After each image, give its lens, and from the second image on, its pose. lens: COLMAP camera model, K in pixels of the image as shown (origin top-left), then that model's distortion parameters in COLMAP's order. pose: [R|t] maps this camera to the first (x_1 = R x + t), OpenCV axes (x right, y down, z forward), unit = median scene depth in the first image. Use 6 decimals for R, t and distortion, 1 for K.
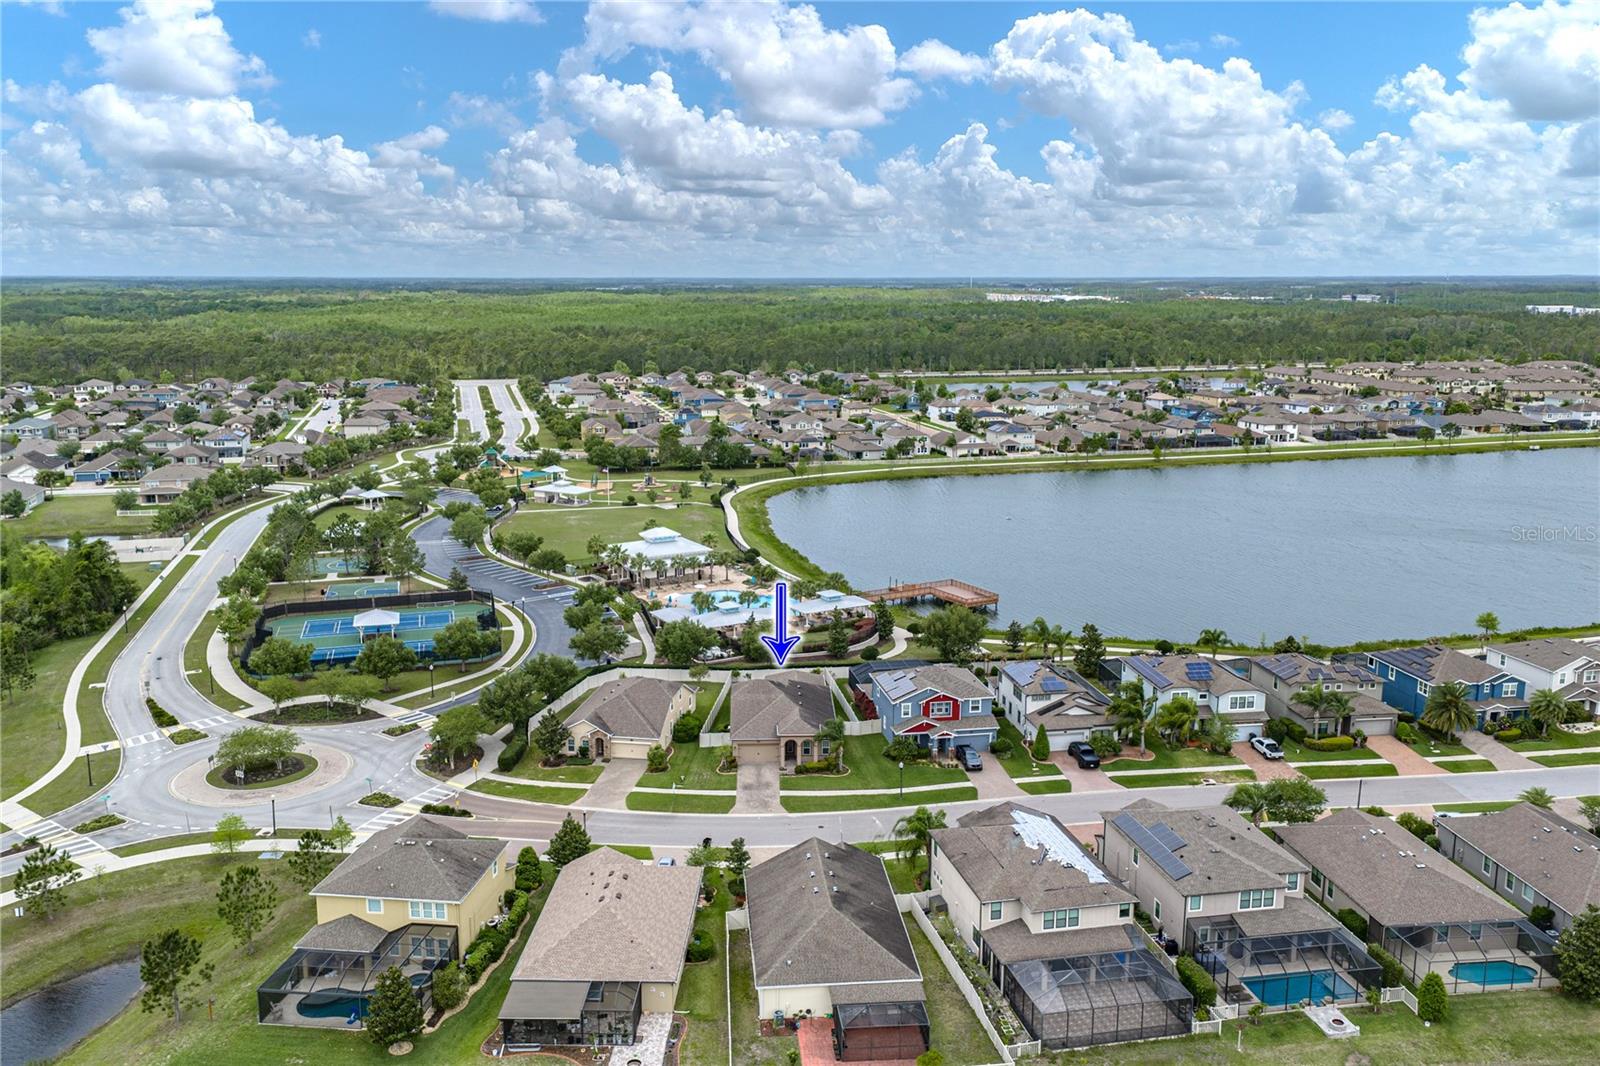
lens RADIAL K [[1334.6, 0, 795.7], [0, 1334.6, 525.1], [0, 0, 1]] dist [0.030571, -0.000098]
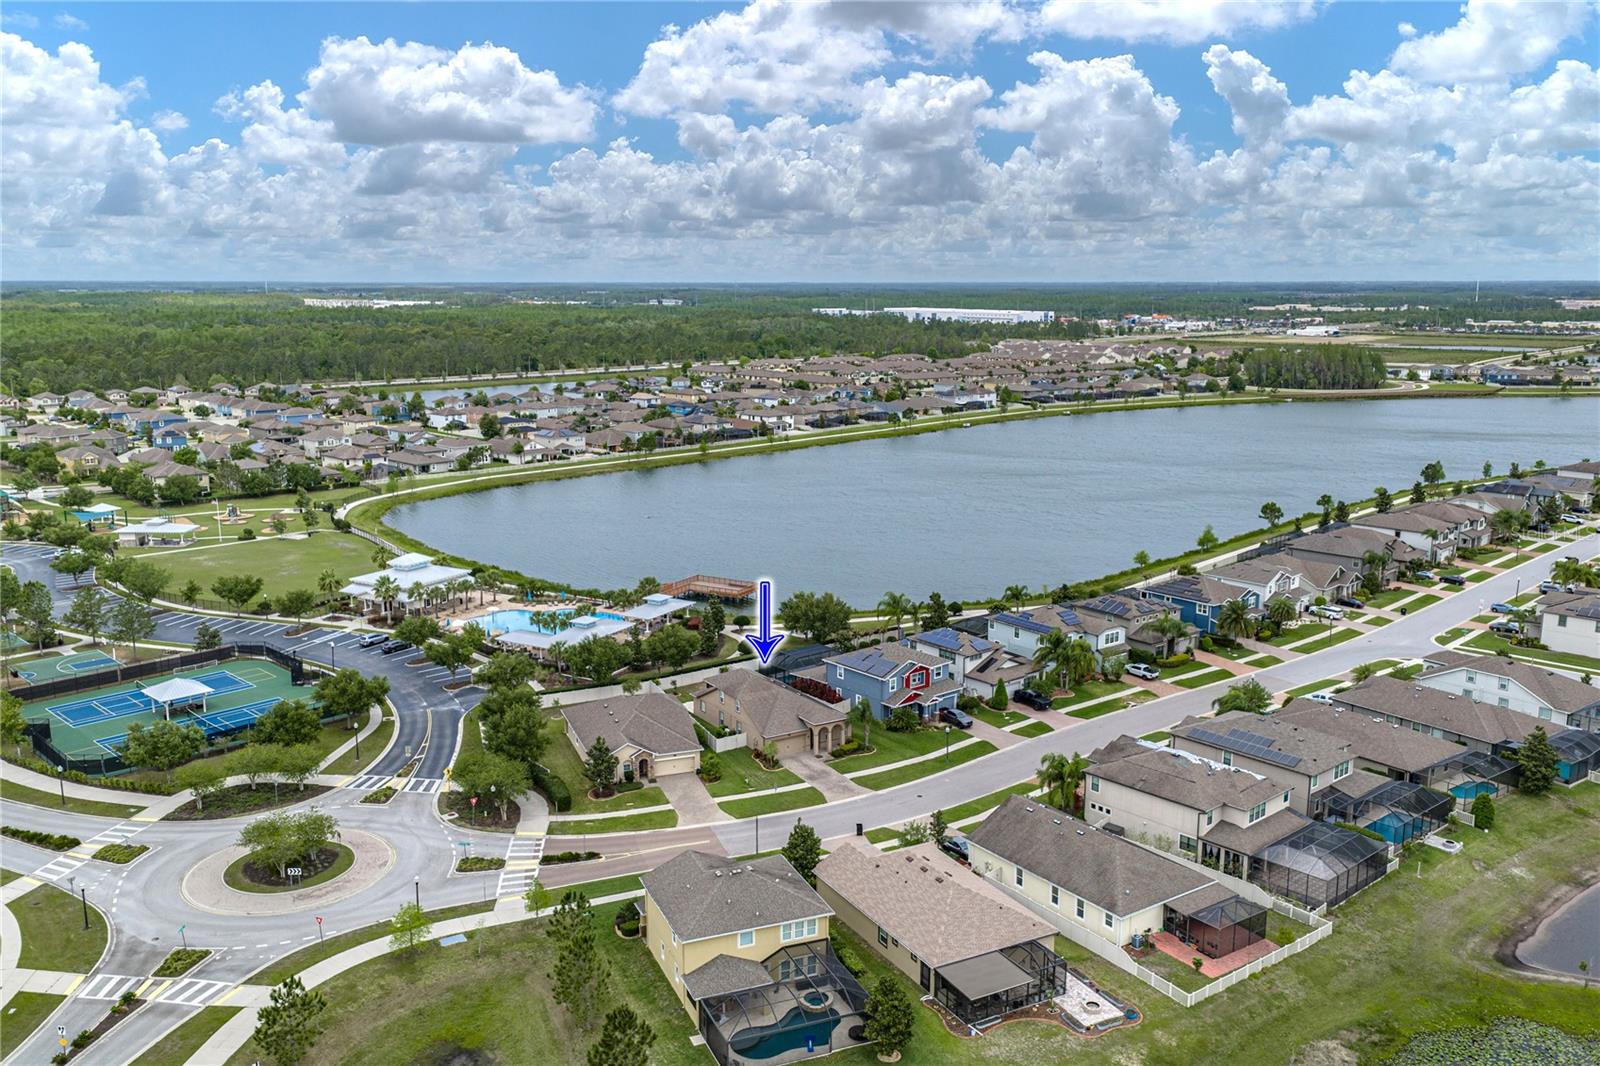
lens RADIAL K [[1334.6, 0, 795.7], [0, 1334.6, 525.1], [0, 0, 1]] dist [0.030571, -0.000098]
pose [[0.866517, -0.089800, 0.491004, -0.374668], [0.091564, 0.995588, 0.020493, -0.014078], [-0.490678, 0.027201, 0.870916, 0.071955]]
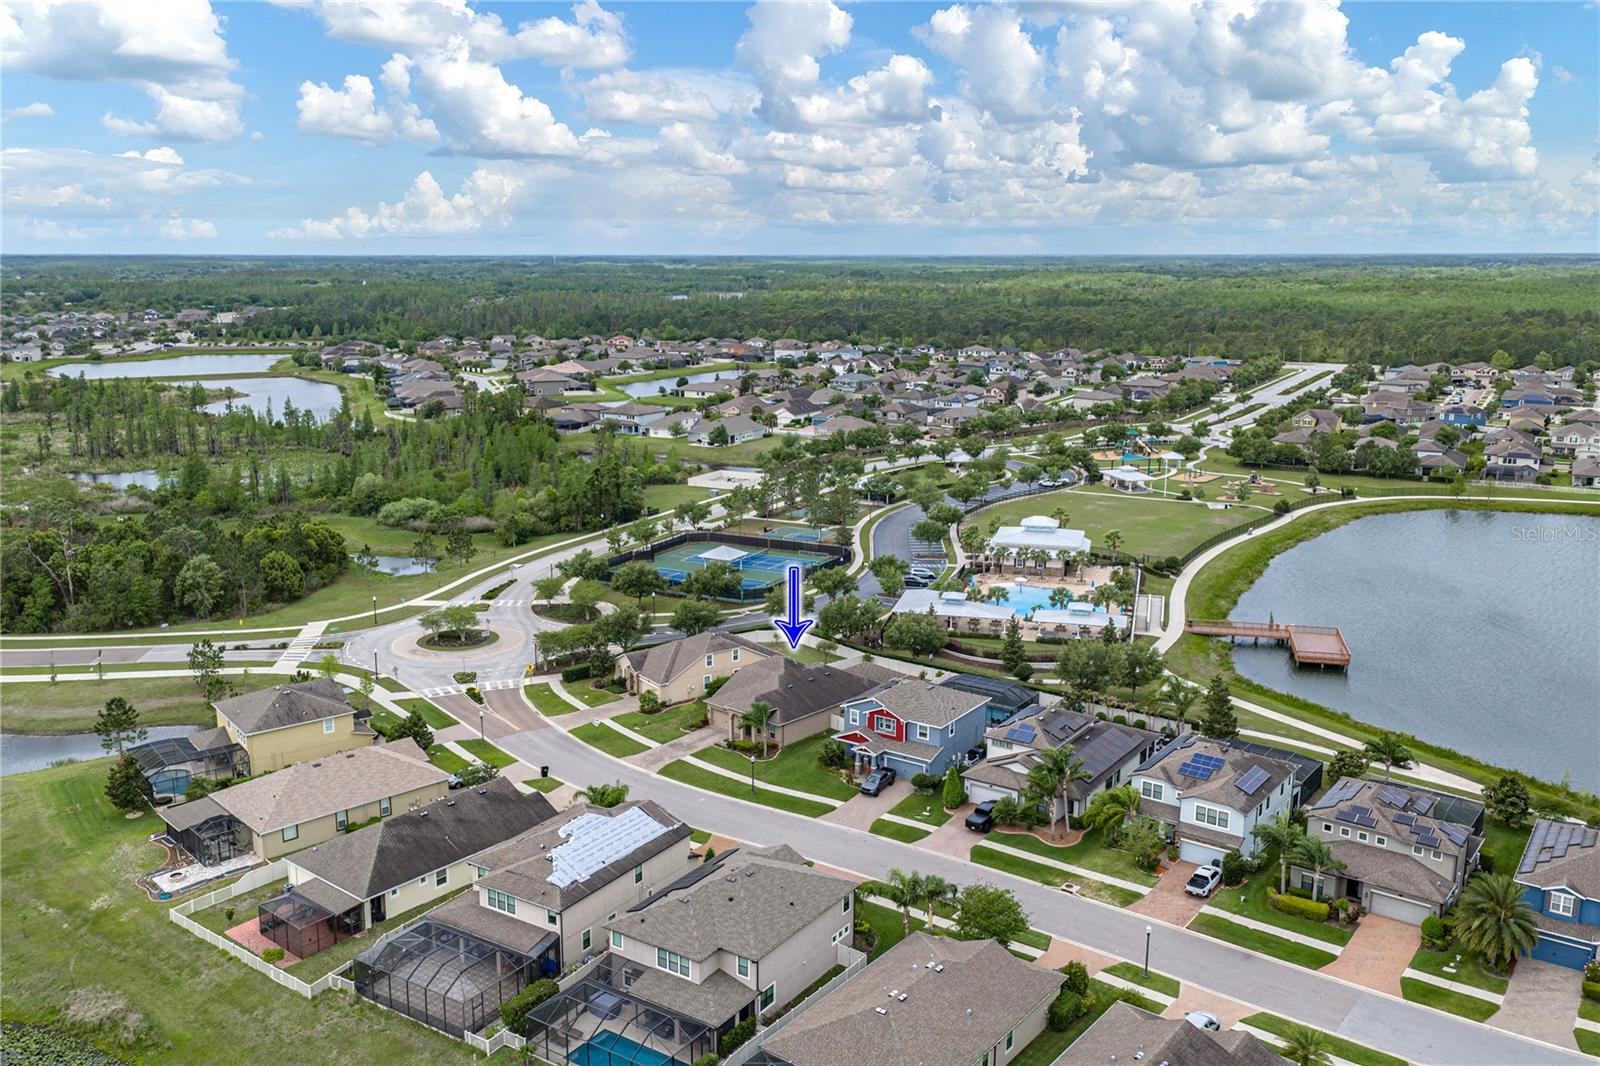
lens RADIAL K [[1341.0, 0, 800.0], [0, 1341.0, 533.0], [0, 0, 1]] dist [0.033773, -0.003807]
pose [[0.709249, 0.144398, -0.690011, 0.512651], [-0.129763, 0.988814, 0.073547, -0.039997], [0.692913, 0.037375, 0.720052, 0.215882]]
